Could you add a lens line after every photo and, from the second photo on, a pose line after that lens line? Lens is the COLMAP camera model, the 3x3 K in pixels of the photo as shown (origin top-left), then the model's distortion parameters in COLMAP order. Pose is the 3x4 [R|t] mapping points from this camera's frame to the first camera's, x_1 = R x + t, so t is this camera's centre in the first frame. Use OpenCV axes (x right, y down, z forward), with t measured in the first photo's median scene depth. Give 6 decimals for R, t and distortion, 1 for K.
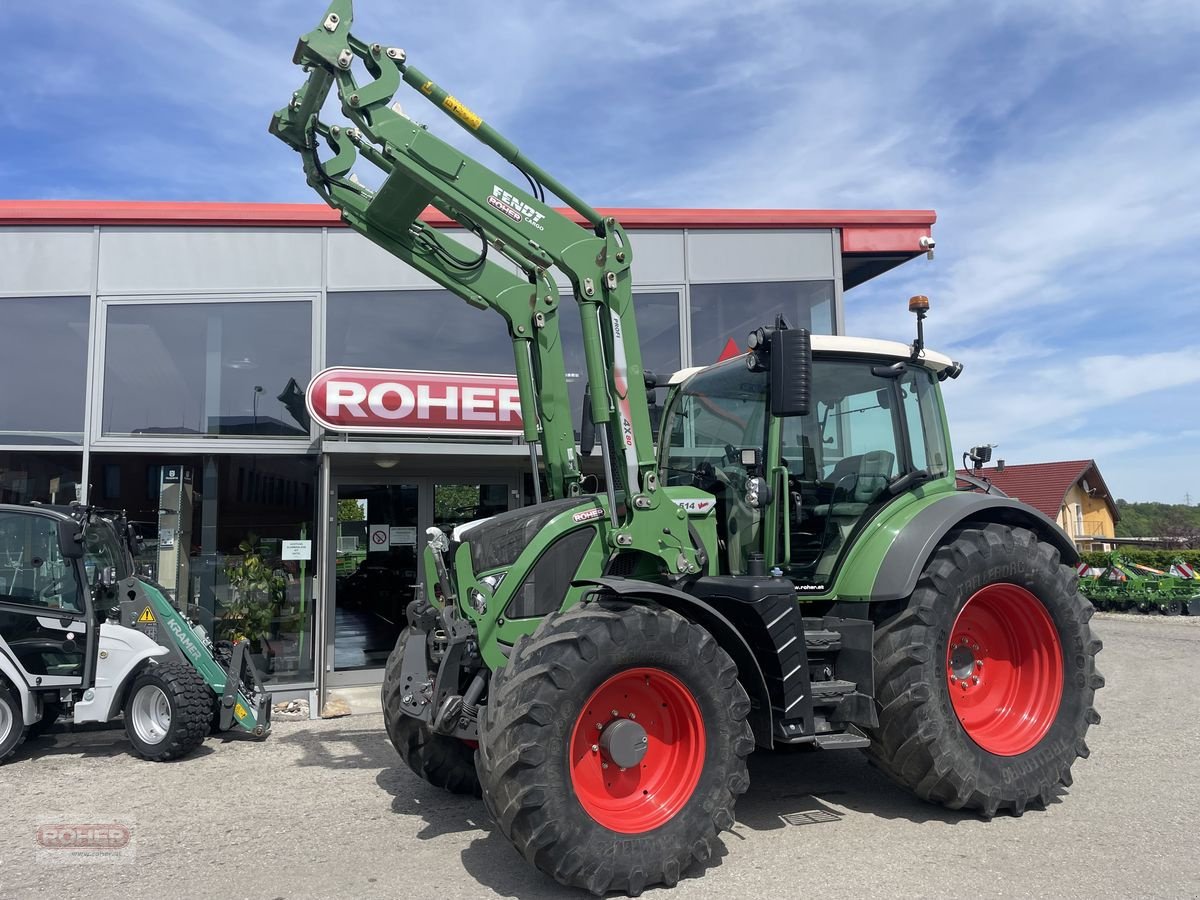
lens RADIAL K [[903.3, 0, 602.8], [0, 903.3, 437.3], [0, 0, 1]] dist [0.095447, -0.119013]
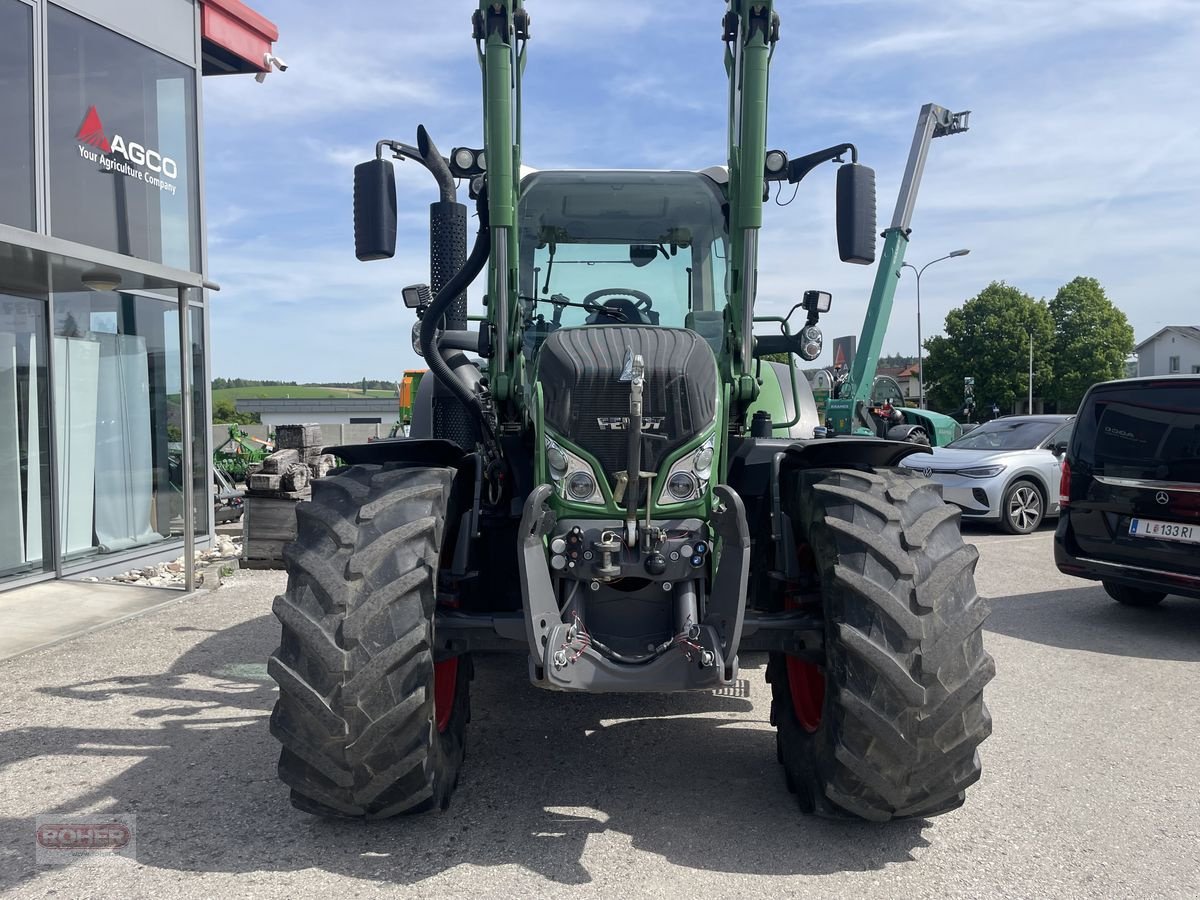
lens RADIAL K [[903.3, 0, 603.0], [0, 903.3, 441.6], [0, 0, 1]] dist [0.095447, -0.119013]
pose [[0.454277, -0.009996, 0.890804, -0.656121], [-0.111933, 0.991372, 0.068206, 0.108387], [-0.883800, -0.130695, 0.449239, 0.703488]]
